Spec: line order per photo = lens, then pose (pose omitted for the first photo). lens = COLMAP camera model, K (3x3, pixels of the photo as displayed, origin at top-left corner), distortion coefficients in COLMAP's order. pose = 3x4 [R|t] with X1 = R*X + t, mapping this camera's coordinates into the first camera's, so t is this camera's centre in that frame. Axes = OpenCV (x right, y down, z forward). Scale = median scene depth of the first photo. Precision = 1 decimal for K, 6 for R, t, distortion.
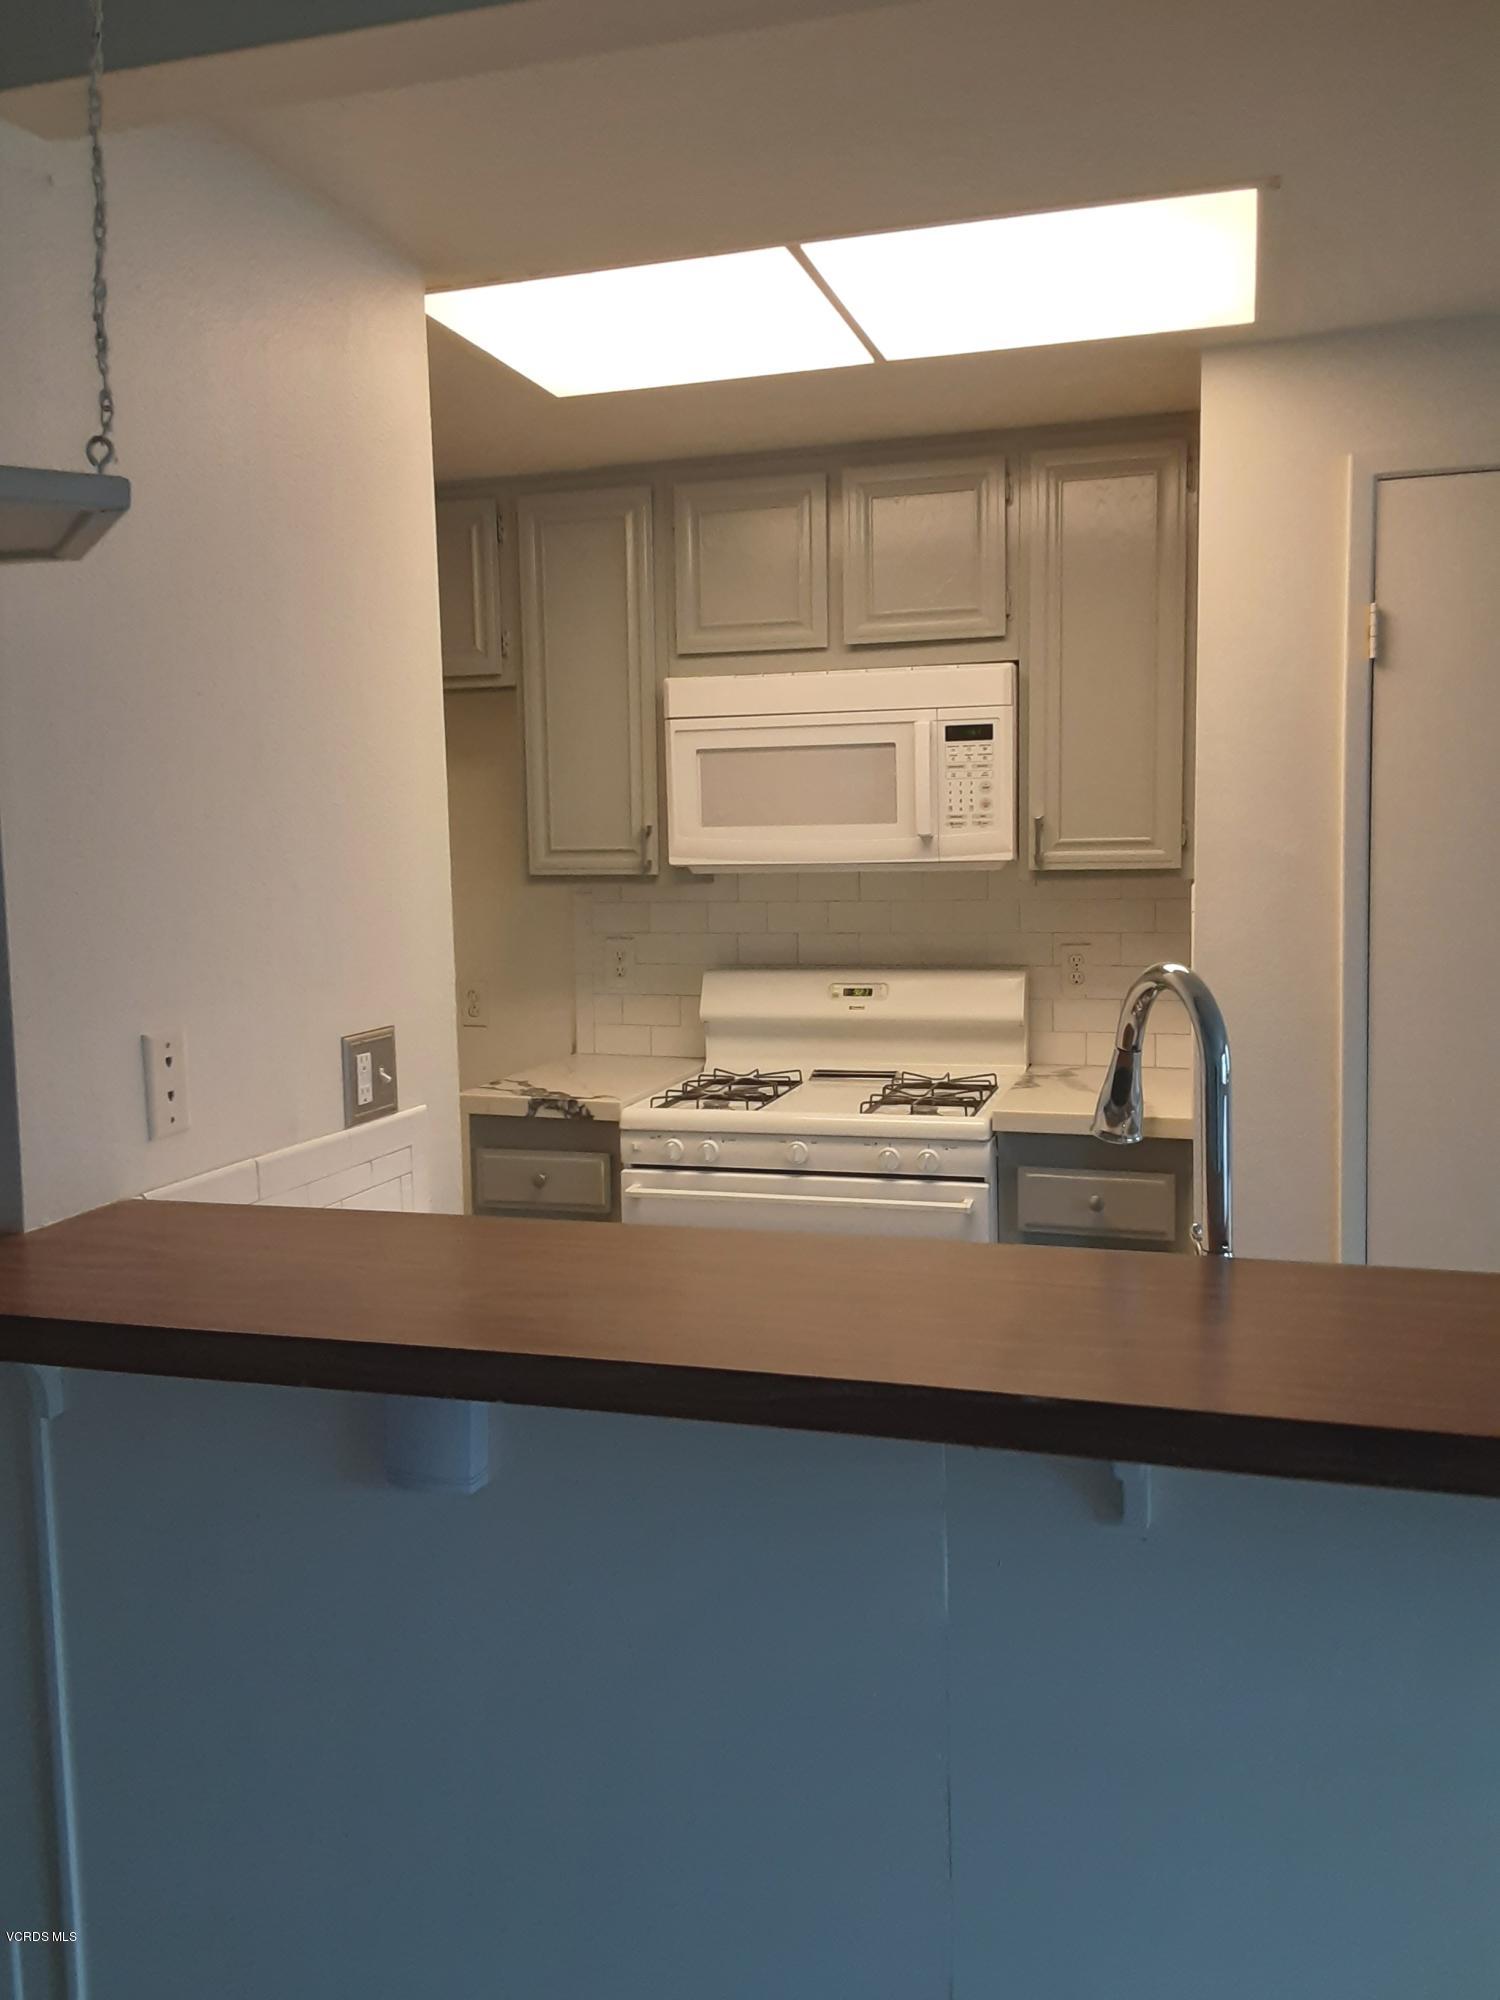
lens RADIAL K [[1587.6, 0, 752.5], [0, 1587.6, 988.7], [0, 0, 1]] dist [0.127015, -0.204651]
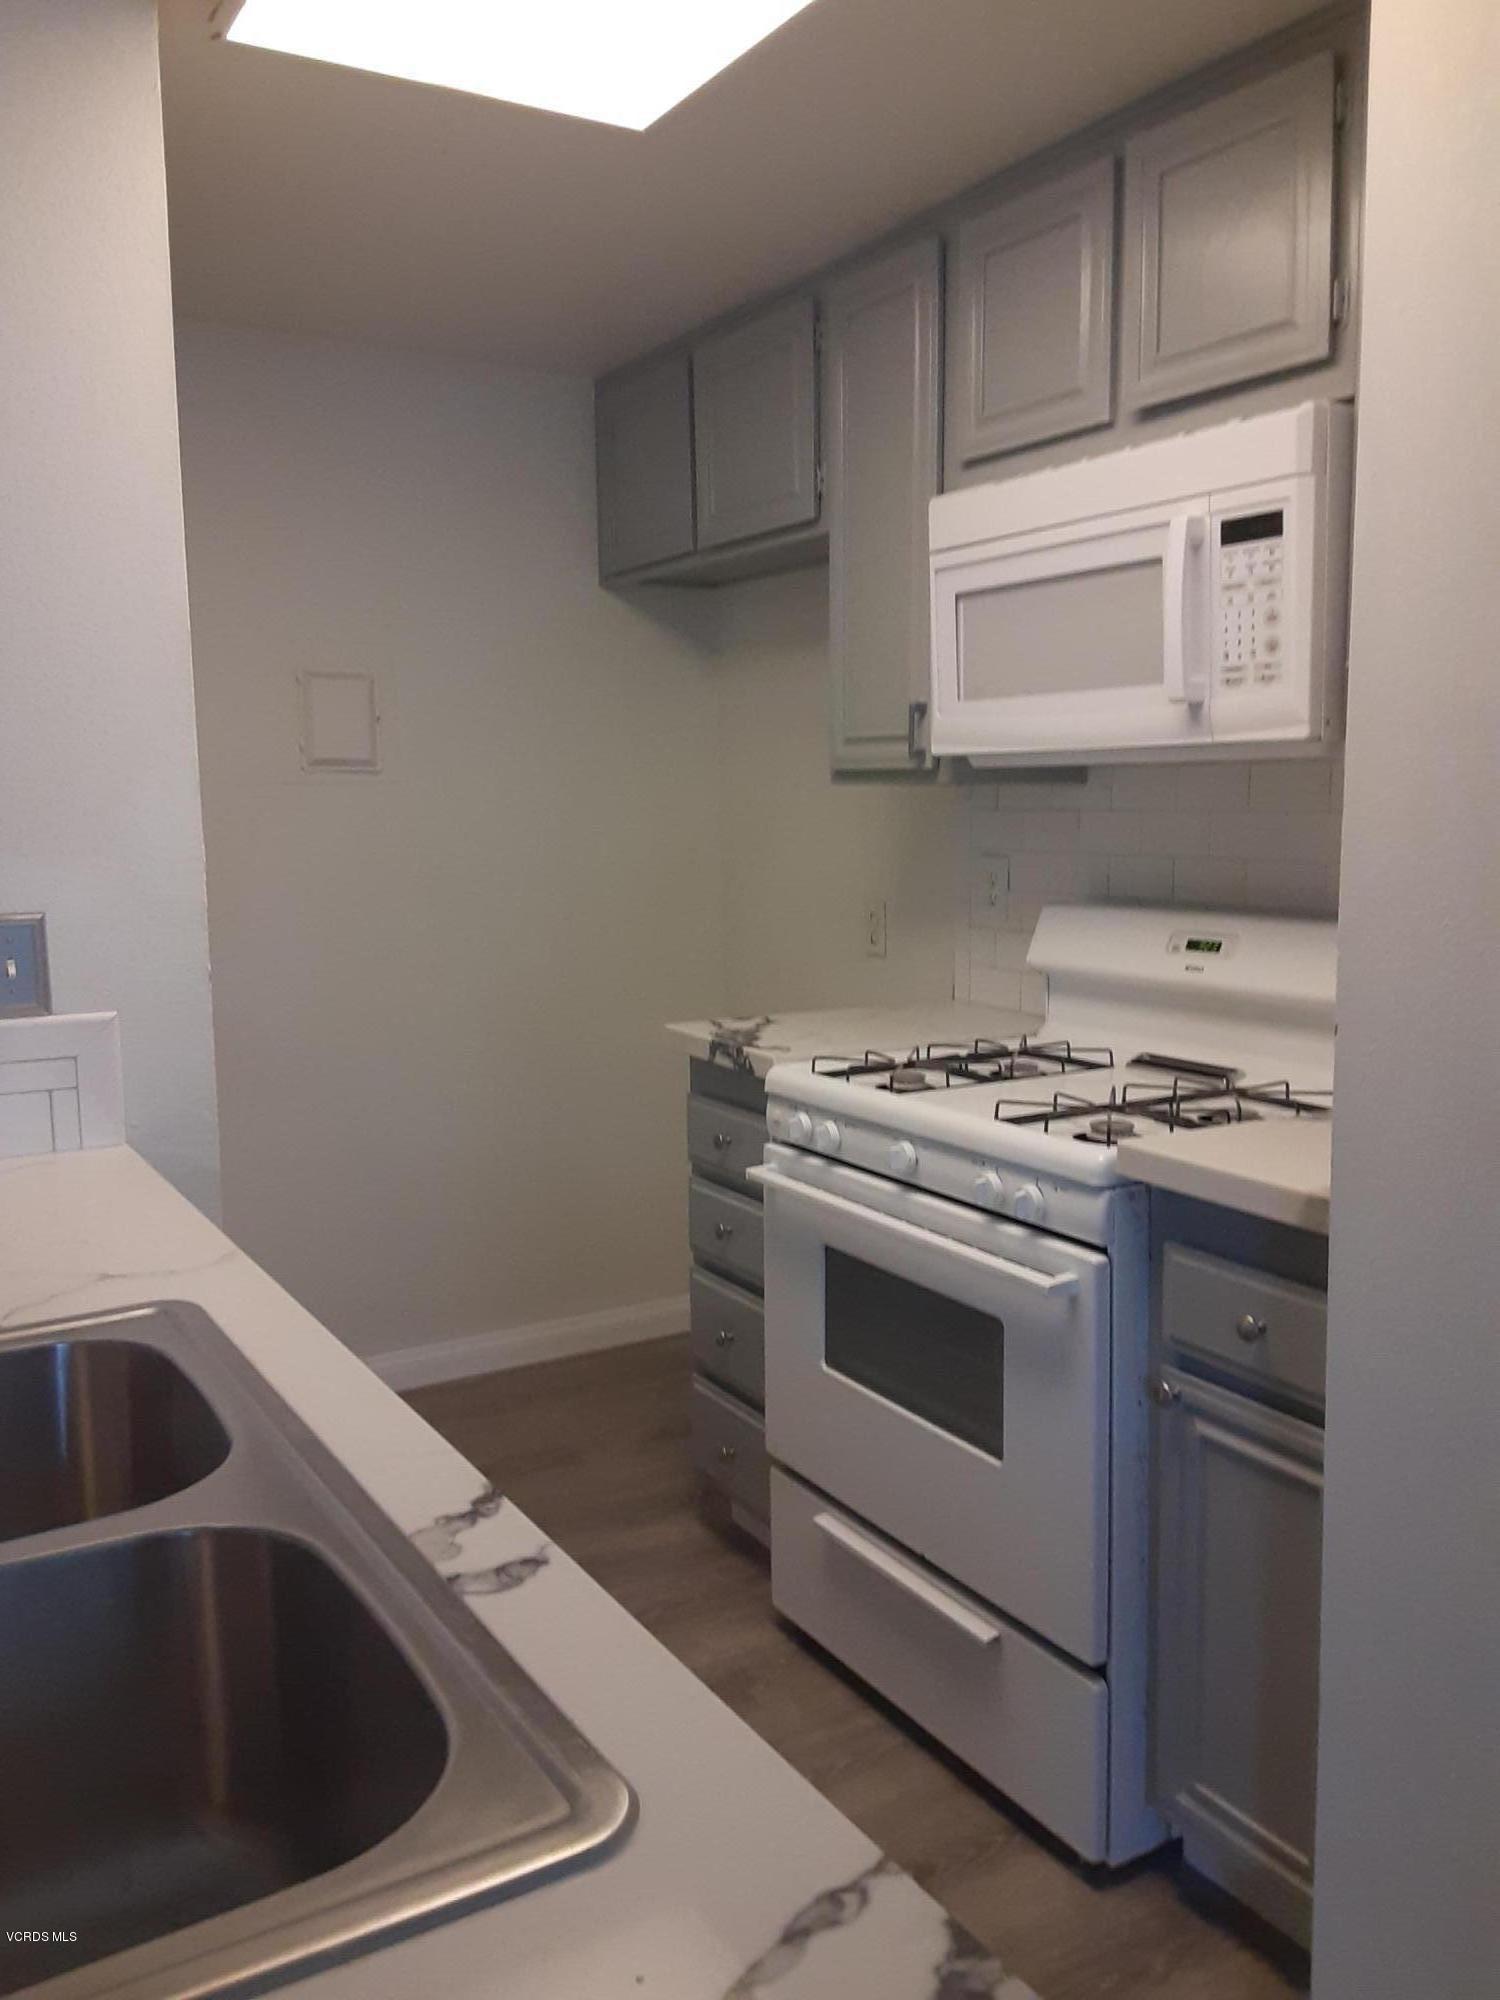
lens RADIAL K [[1579.1, 0, 793.2], [0, 1579.1, 1001.5], [0, 0, 1]] dist [0.075494, -0.125511]
pose [[0.728245, 0.100288, -0.677939, 0.437719], [-0.067355, 0.994919, 0.074826, -0.014240], [0.681999, -0.008829, 0.731300, 0.432264]]
